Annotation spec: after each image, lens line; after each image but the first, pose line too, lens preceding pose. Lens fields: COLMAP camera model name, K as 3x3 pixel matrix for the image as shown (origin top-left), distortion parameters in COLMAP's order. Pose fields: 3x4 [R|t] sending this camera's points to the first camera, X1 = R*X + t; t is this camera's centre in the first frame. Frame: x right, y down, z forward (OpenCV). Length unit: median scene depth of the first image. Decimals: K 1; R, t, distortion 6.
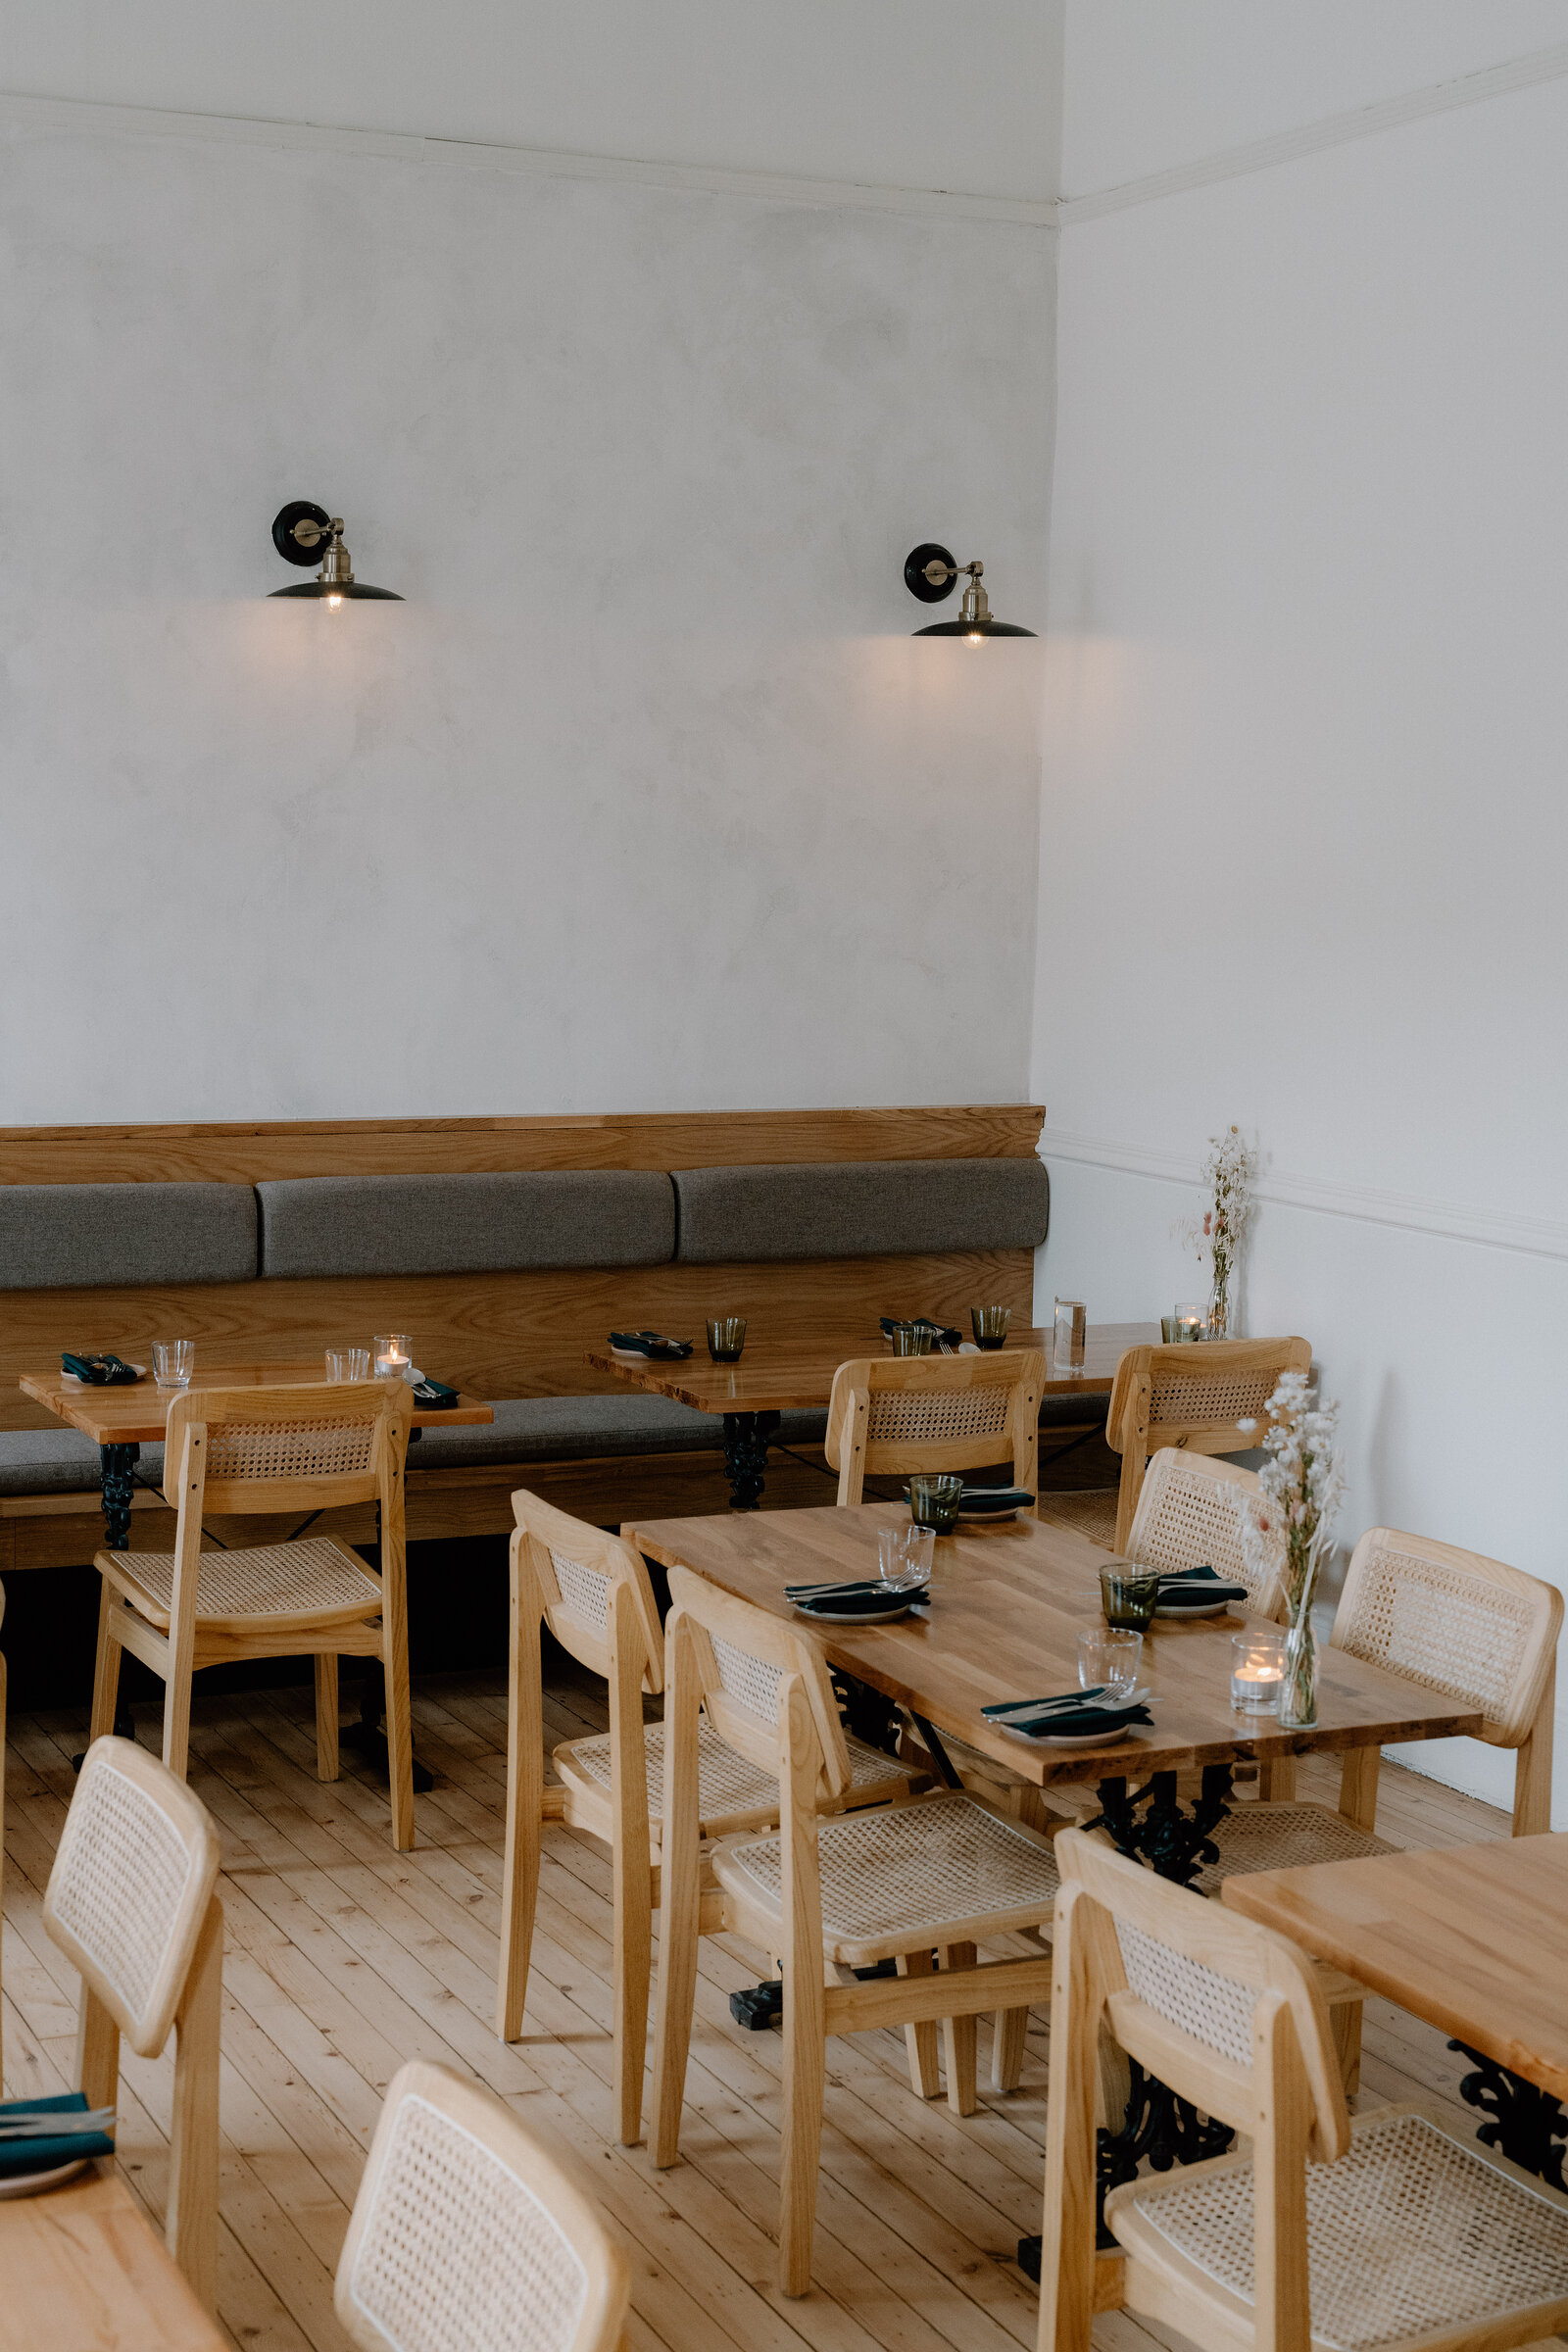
lens RADIAL K [[3346.1, 0, 783.6], [0, 3346.1, 1174.6], [0, 0, 1]] dist [-0.107425, 0.015849]
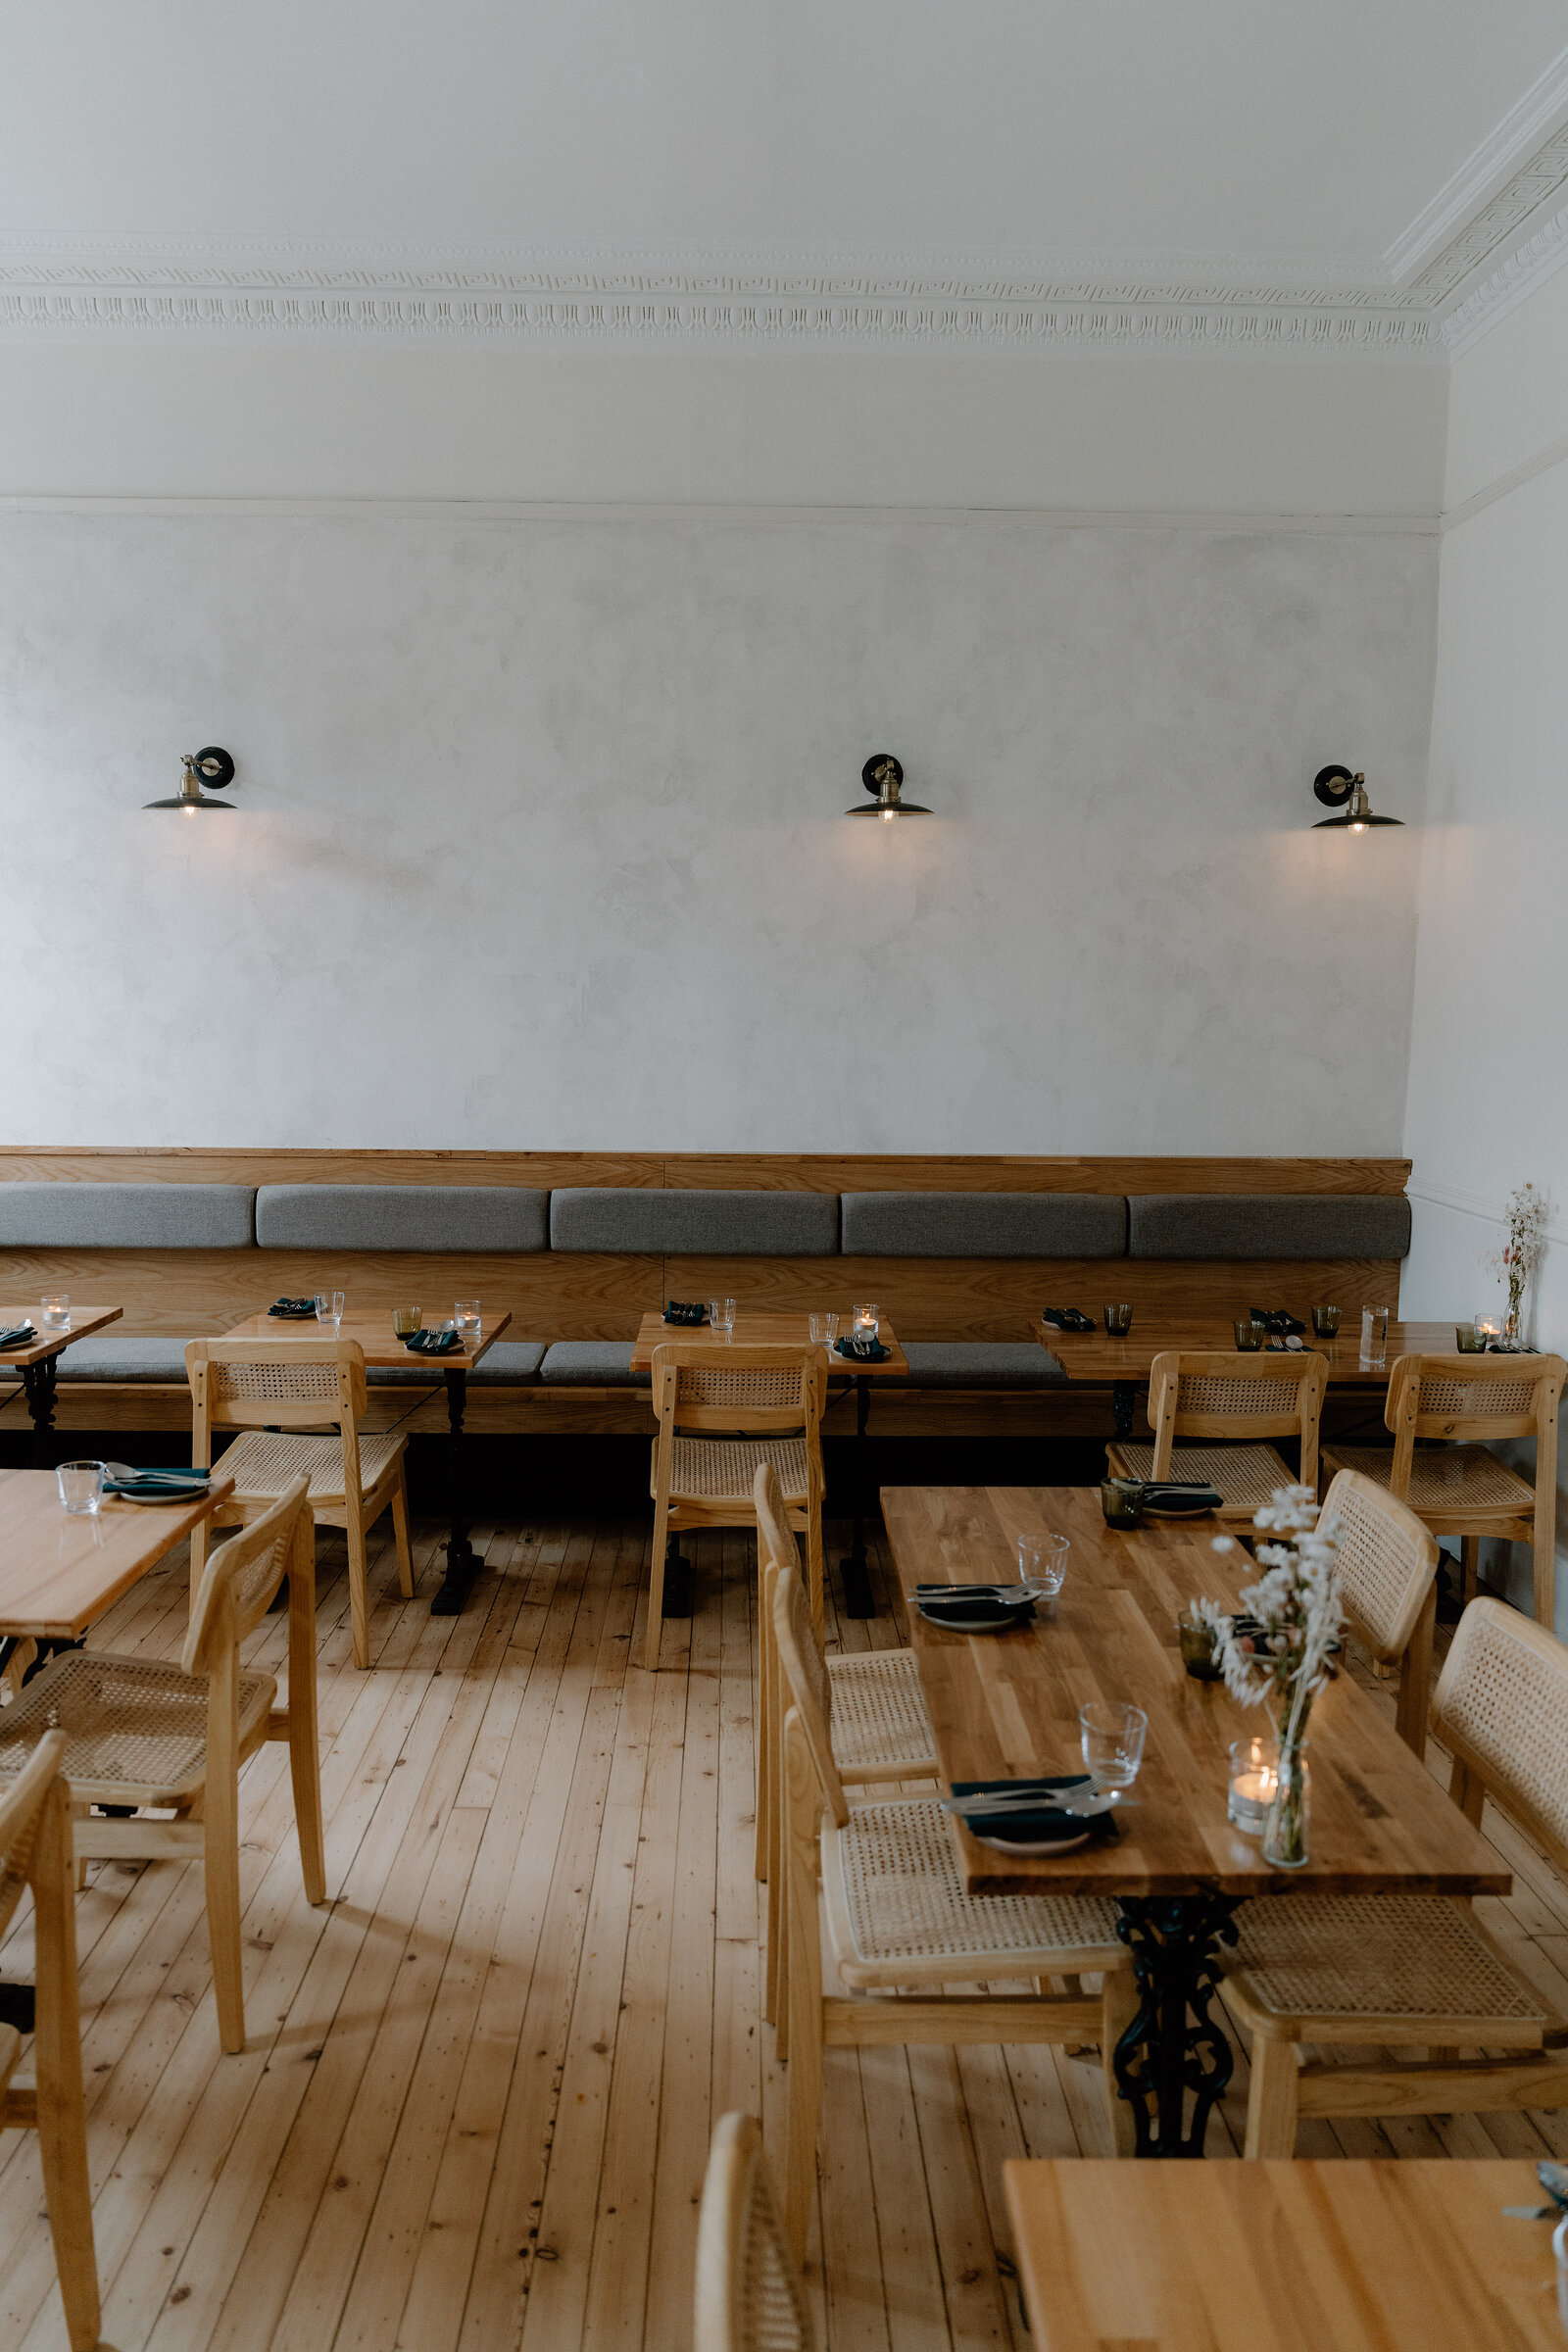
lens RADIAL K [[1567.1, 0, 781.8], [0, 1567.1, 1155.8], [0, 0, 1]] dist [-0.032521, -0.001509]
pose [[0.911508, 0.034928, -0.409797, 0.116576], [-0.035395, 0.999353, 0.006450, -0.018750], [0.409757, 0.008625, 0.912154, 0.316568]]
